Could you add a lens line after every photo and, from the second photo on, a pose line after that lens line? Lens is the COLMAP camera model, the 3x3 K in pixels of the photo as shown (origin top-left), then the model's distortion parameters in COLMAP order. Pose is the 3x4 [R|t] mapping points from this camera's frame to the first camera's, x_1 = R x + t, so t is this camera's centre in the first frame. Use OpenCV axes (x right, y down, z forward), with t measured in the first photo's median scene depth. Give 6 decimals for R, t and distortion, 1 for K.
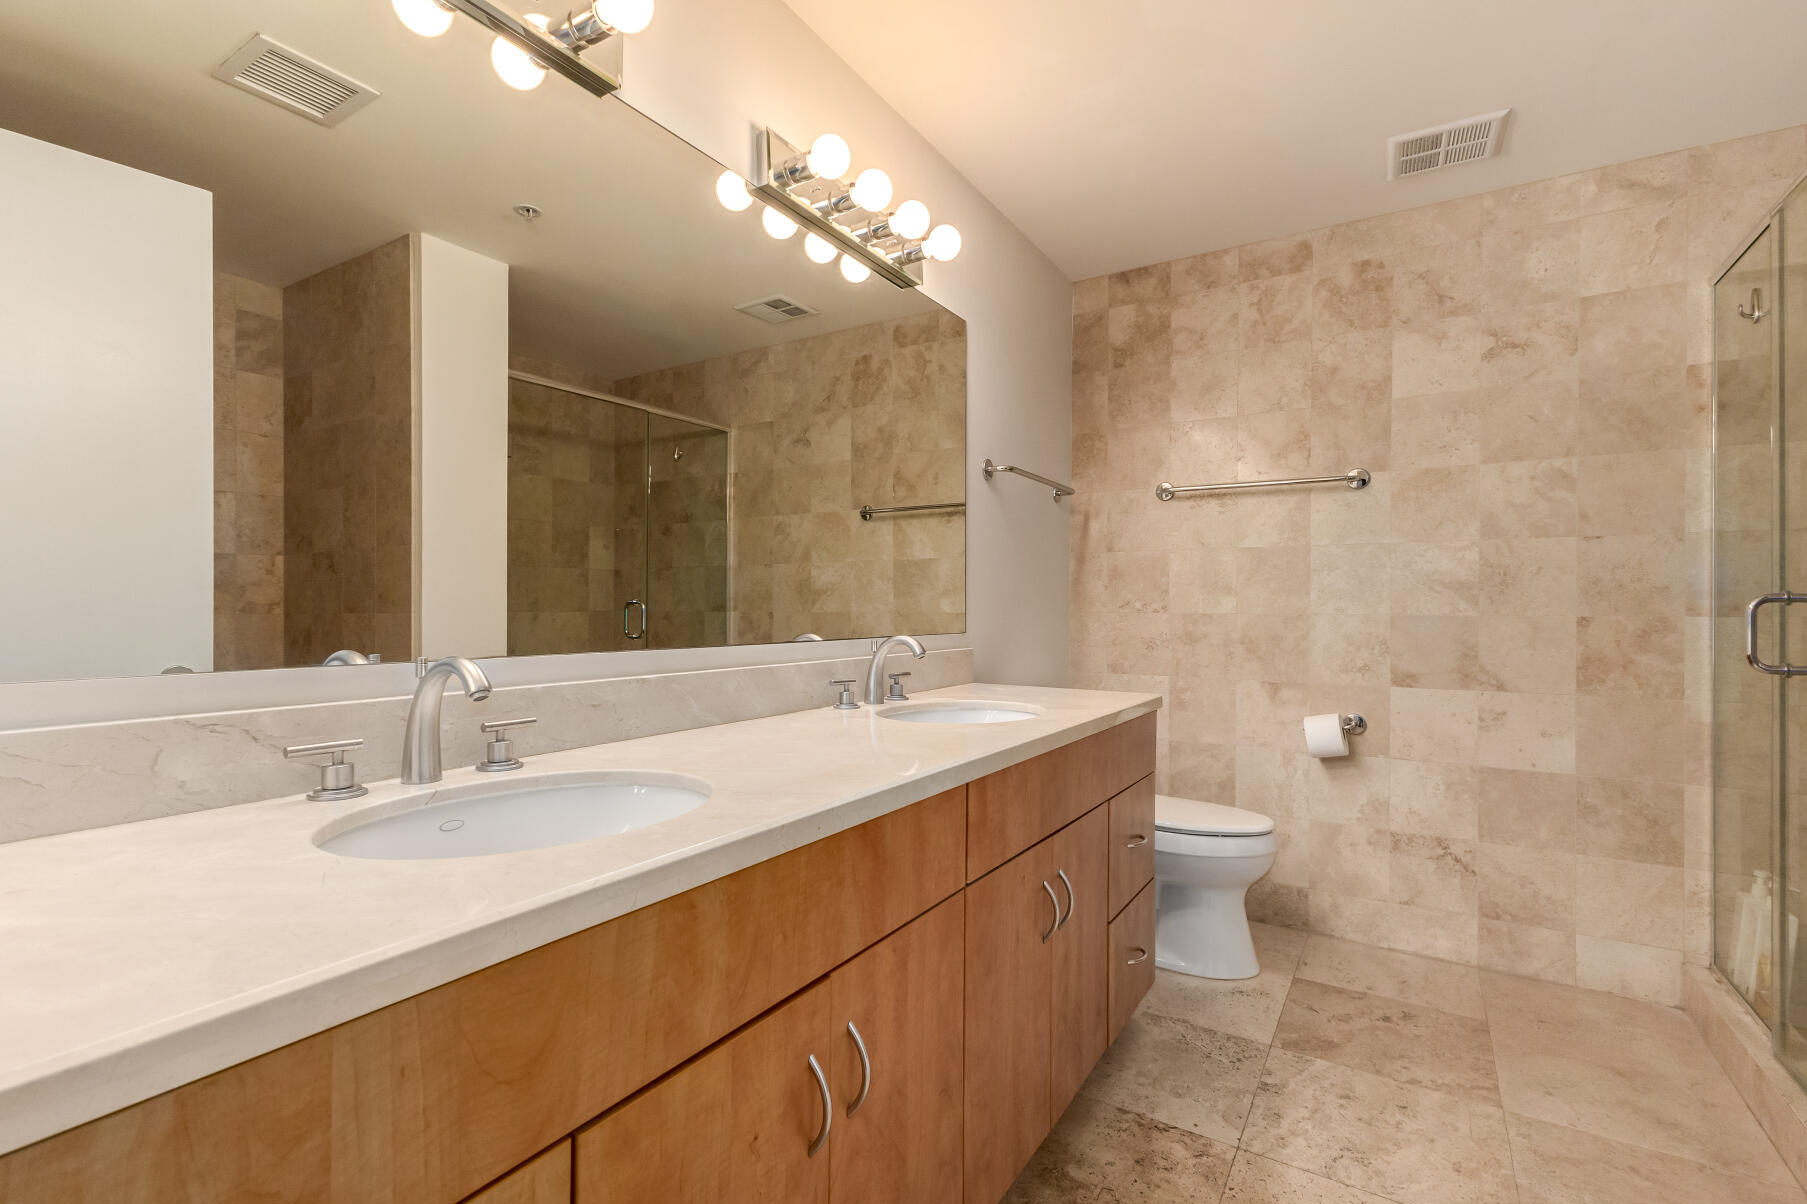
lens RADIAL K [[834.0, 0, 903.8], [0, 834.0, 608.9], [0, 0, 1]] dist [0.015601, -0.004836]
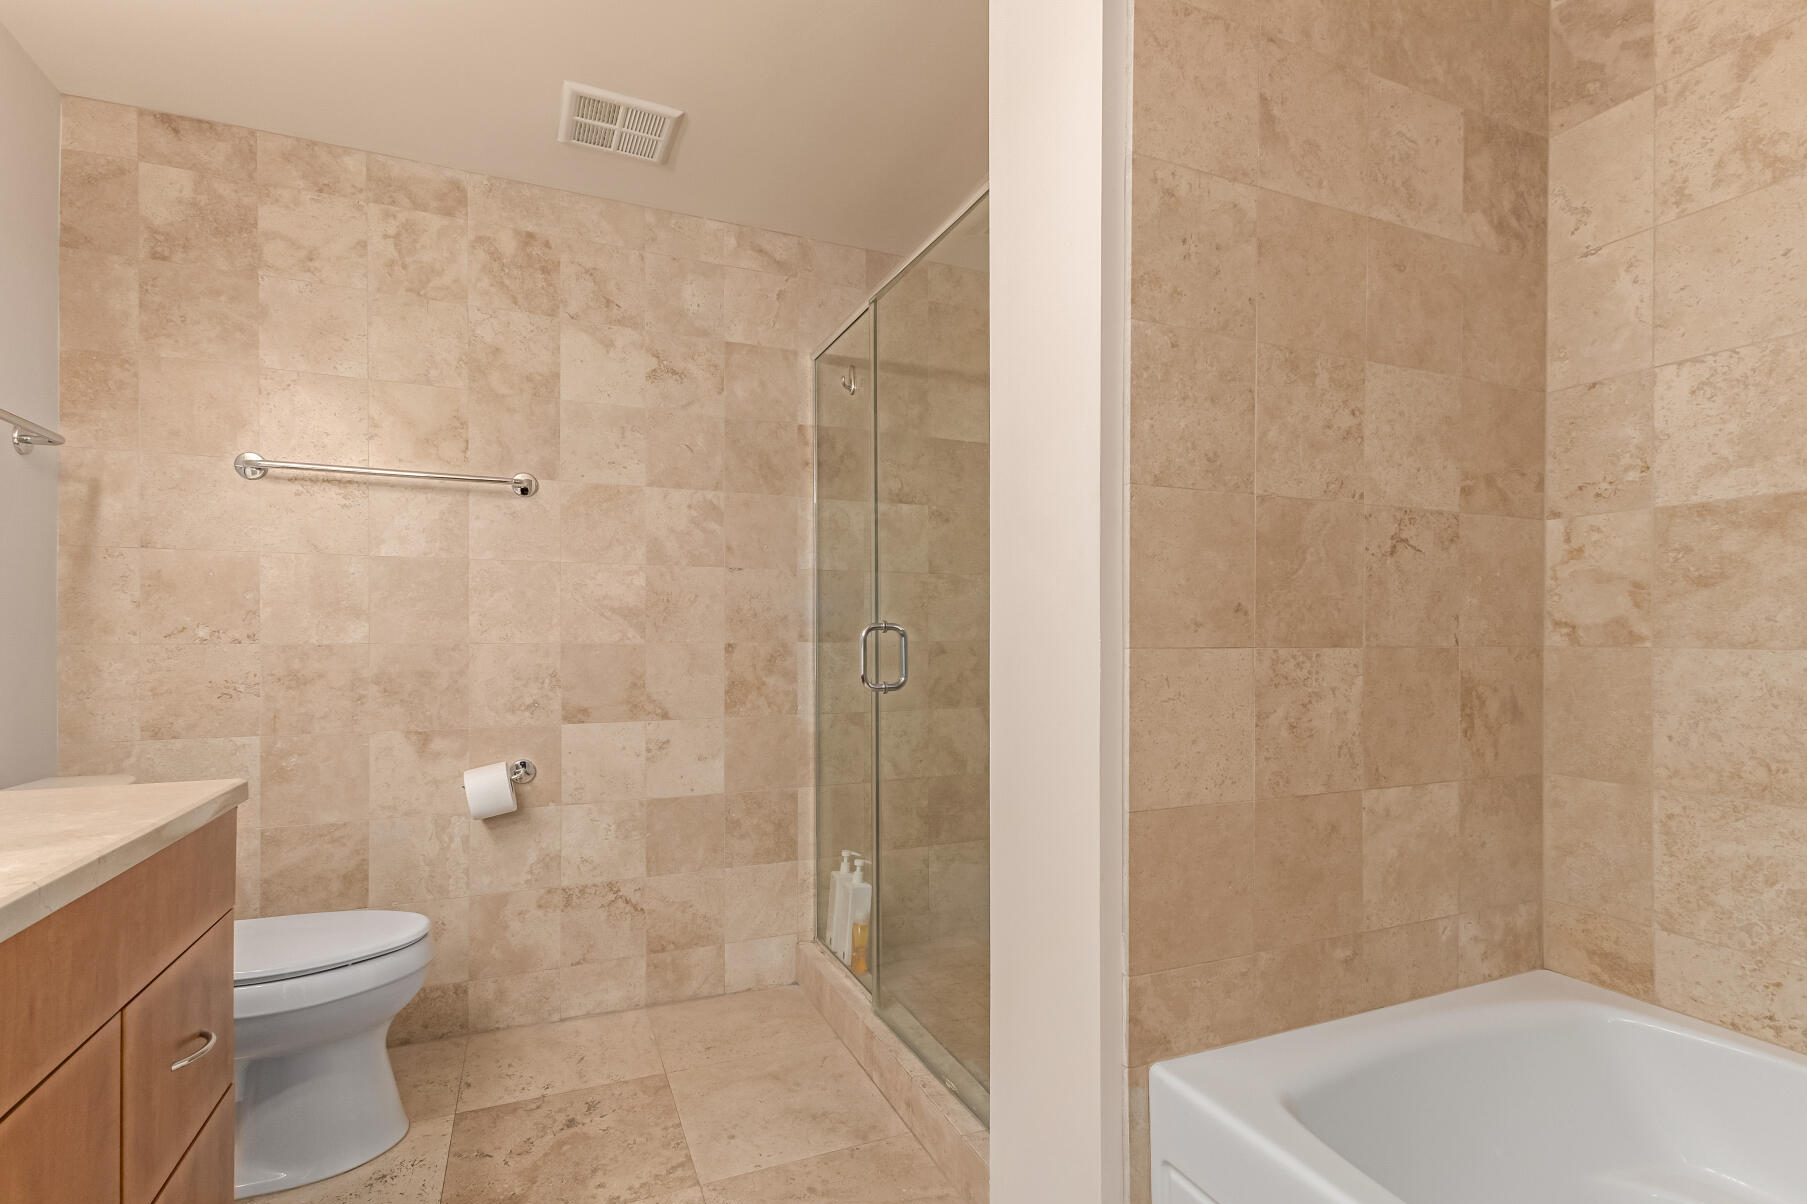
lens RADIAL K [[834.0, 0, 900.1], [0, 834.0, 636.4], [0, 0, 1]] dist [0.015601, -0.004836]
pose [[0.573792, -0.005421, 0.818983, 0.066016], [0.004023, 0.999985, 0.003800, -0.002313], [-0.818992, 0.001114, 0.573805, 0.210958]]
